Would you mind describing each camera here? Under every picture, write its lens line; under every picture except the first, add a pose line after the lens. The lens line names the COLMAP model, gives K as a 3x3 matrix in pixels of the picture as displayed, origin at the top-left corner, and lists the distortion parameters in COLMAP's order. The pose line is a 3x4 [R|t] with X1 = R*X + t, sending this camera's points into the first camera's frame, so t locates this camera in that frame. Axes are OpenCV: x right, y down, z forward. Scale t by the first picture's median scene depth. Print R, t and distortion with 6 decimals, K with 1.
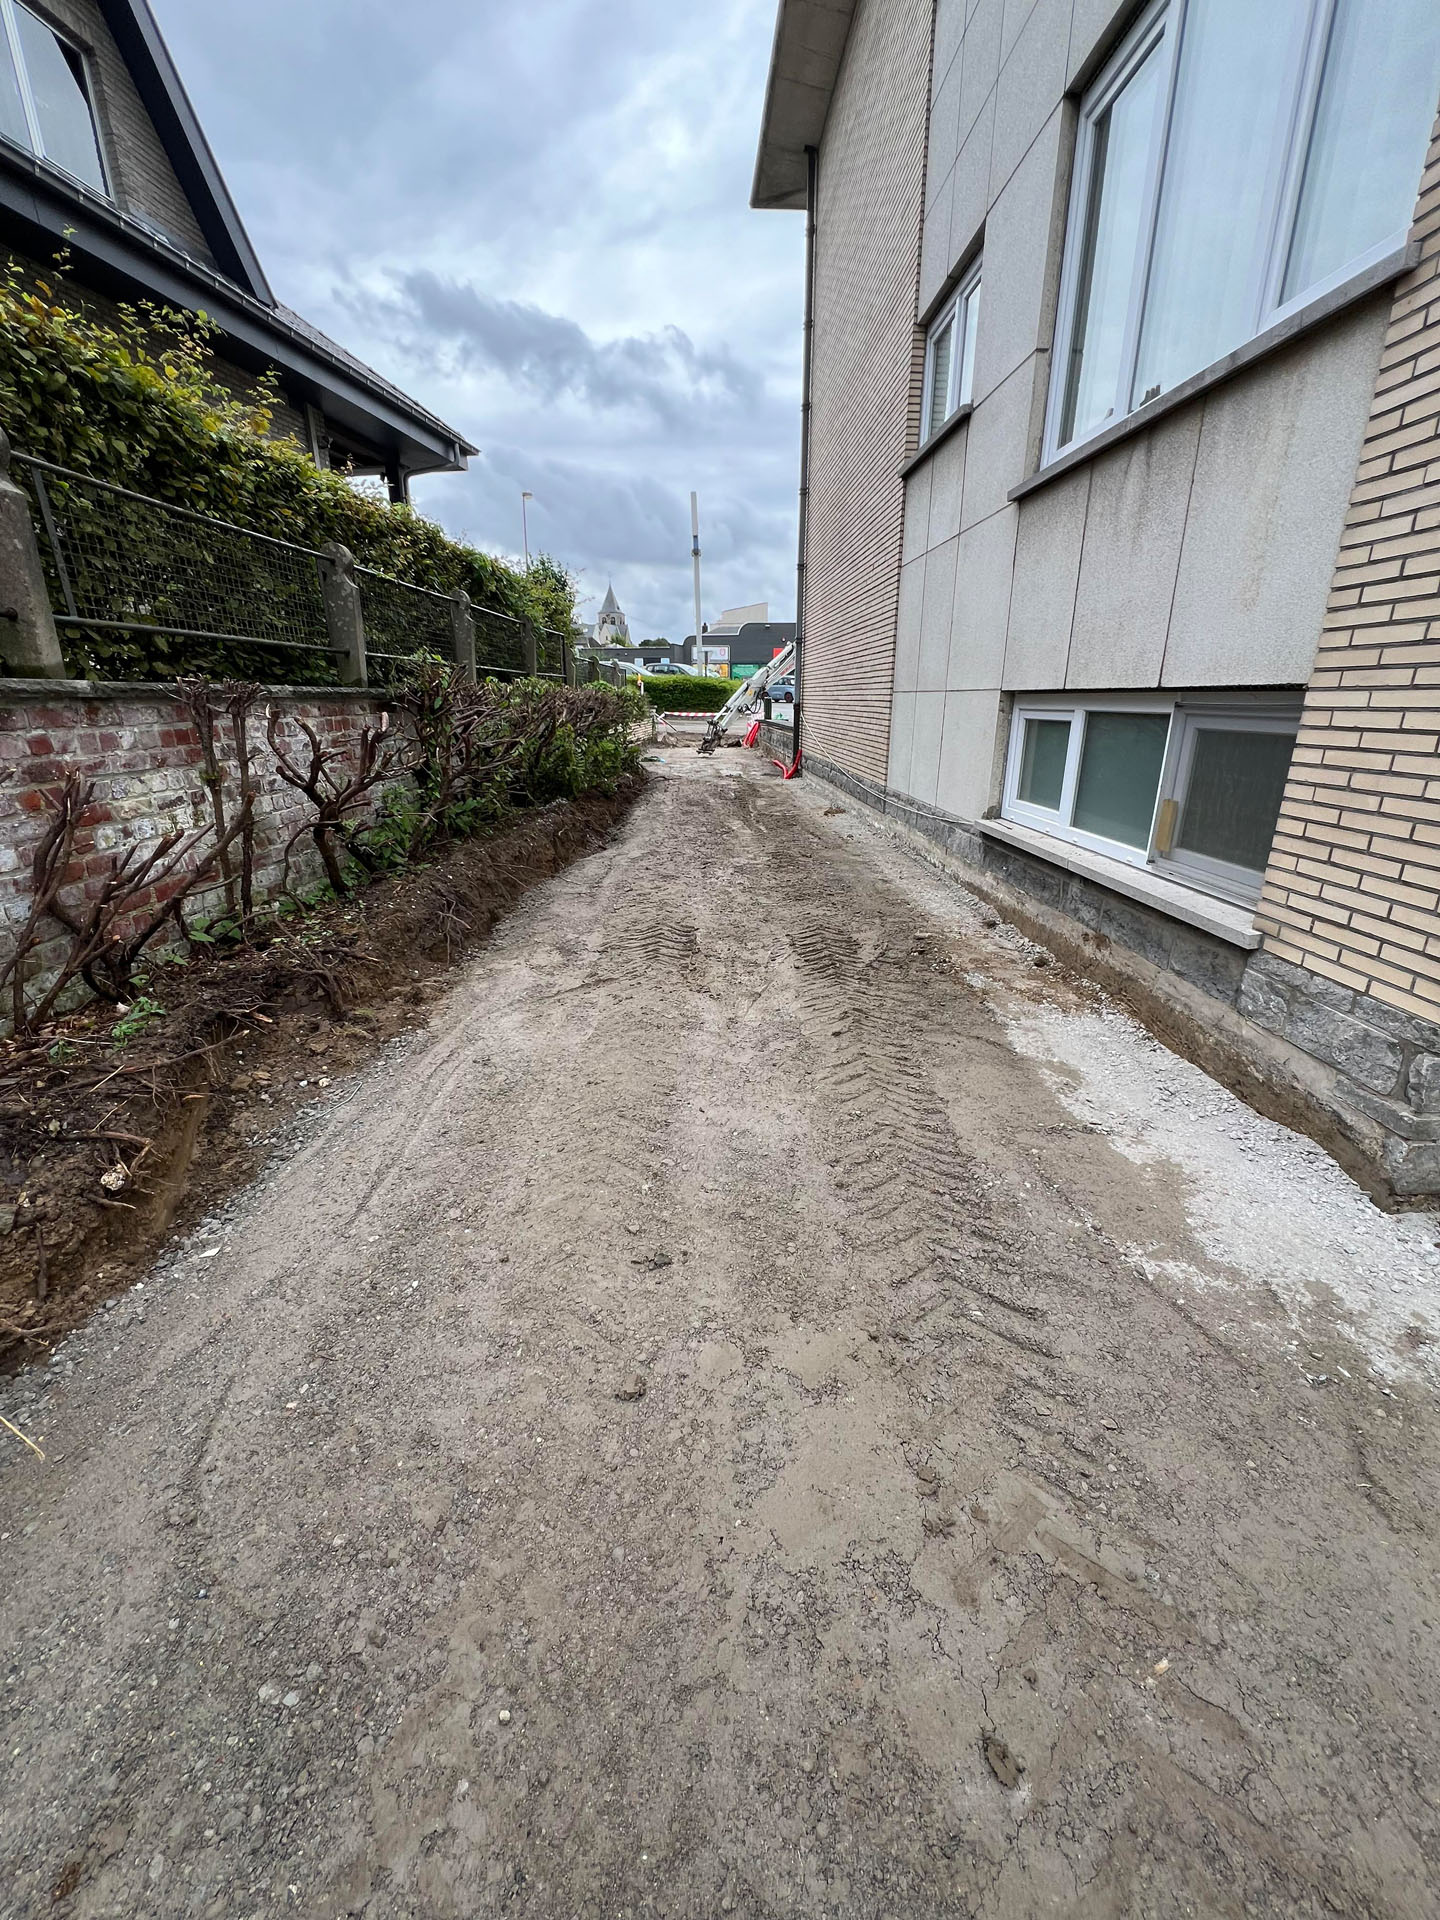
lens RADIAL K [[766.9, 0, 721.9], [0, 766.9, 954.5], [0, 0, 1]] dist [-0.002587, -0.000058]
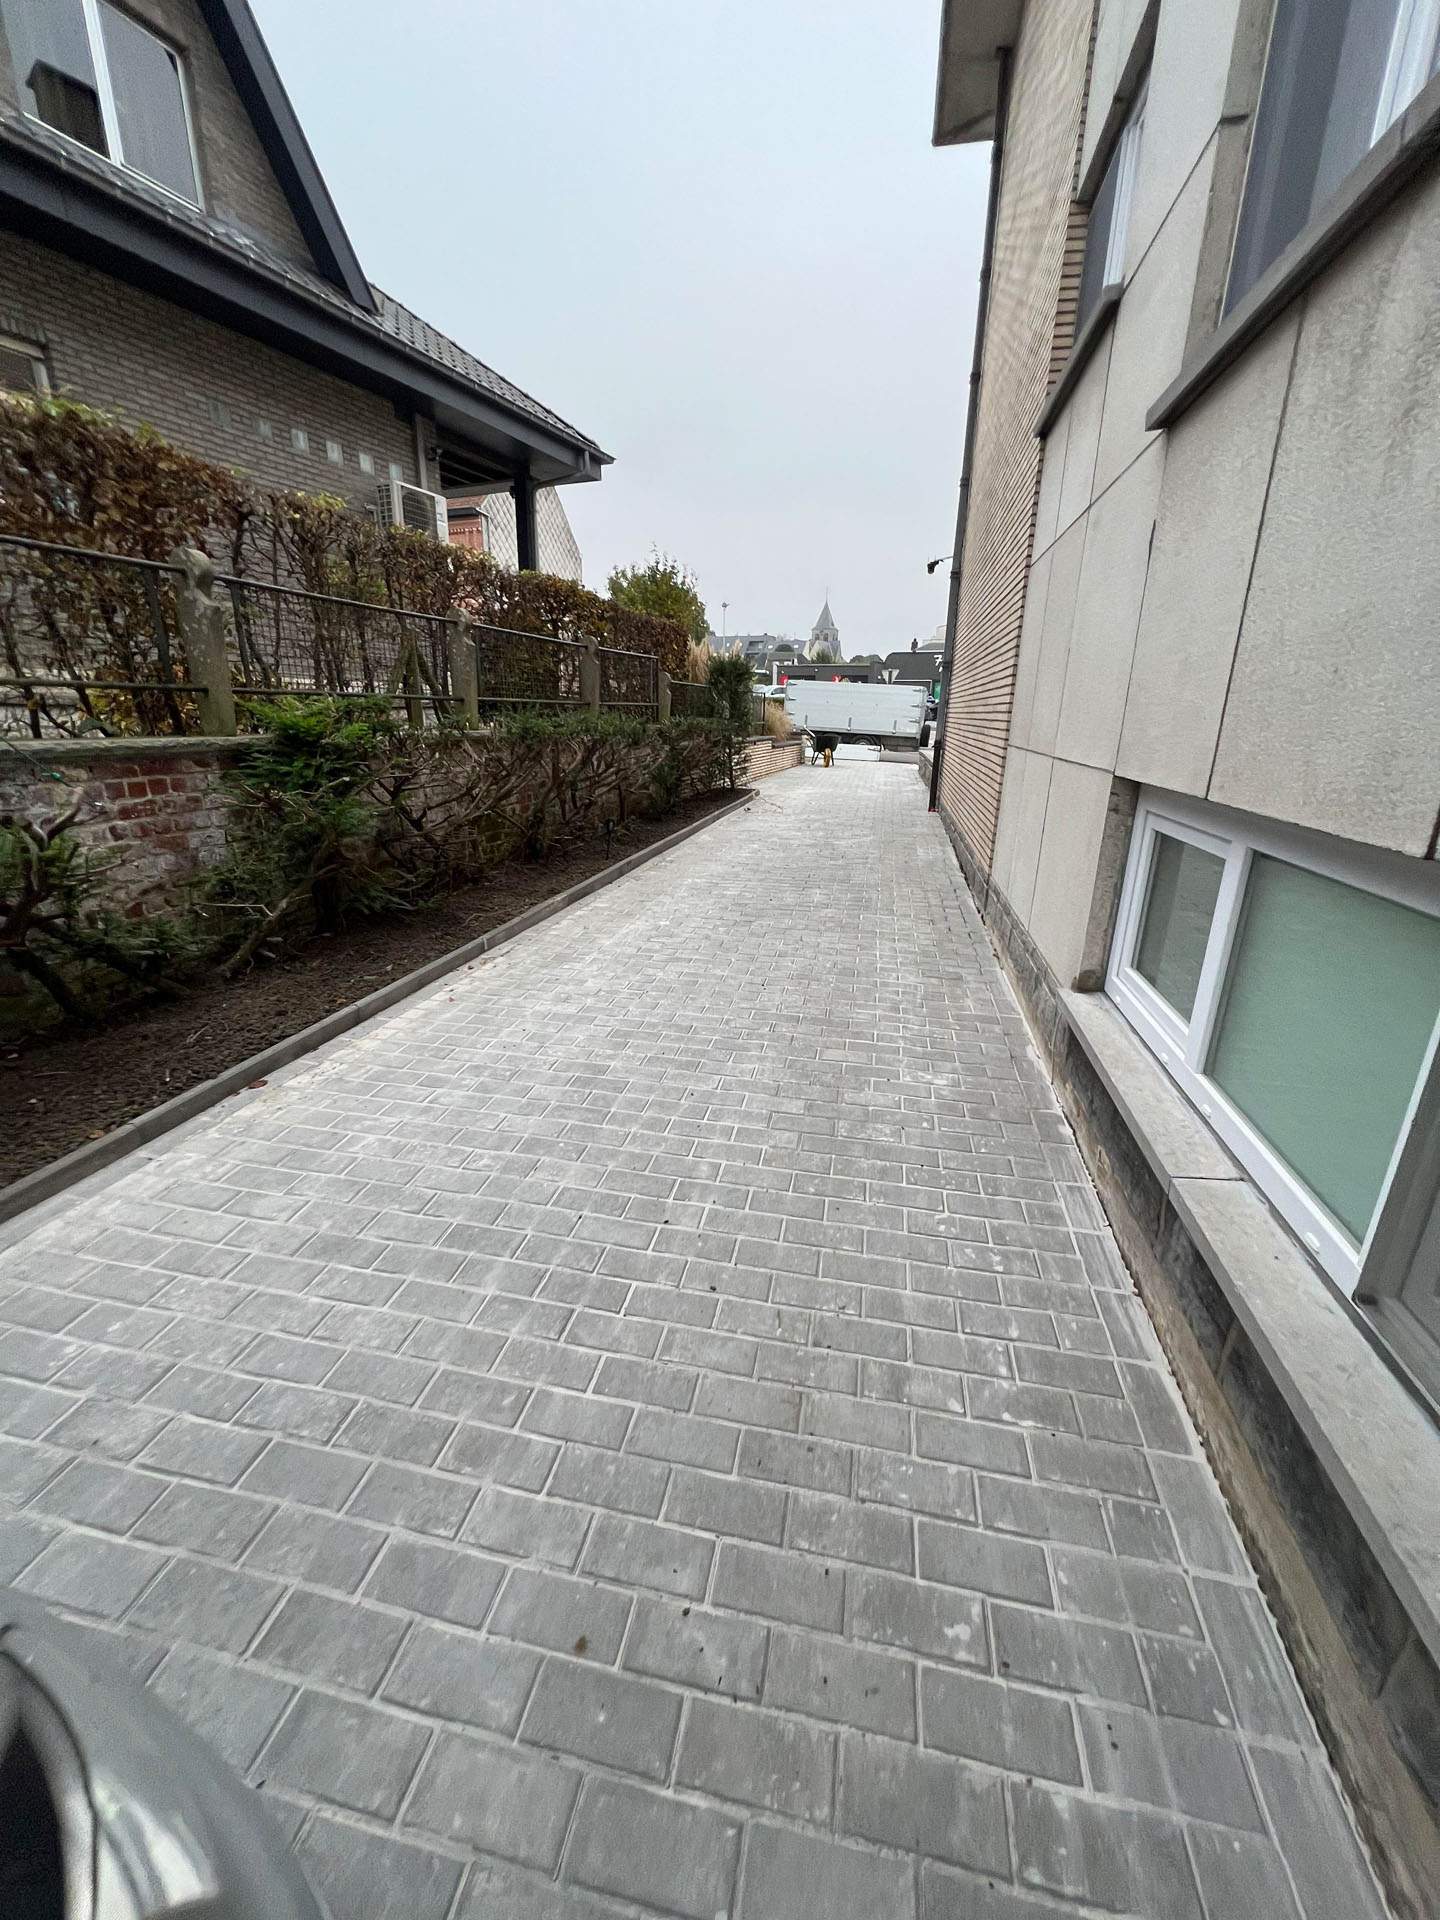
lens RADIAL K [[766.9, 0, 726.8], [0, 766.9, 953.5], [0, 0, 1]] dist [-0.002587, -0.000058]
pose [[0.967512, 0.093520, -0.234894, 0.177156], [-0.097796, 0.995185, -0.006597, -0.139255], [0.233146, 0.029354, 0.971999, 0.301234]]
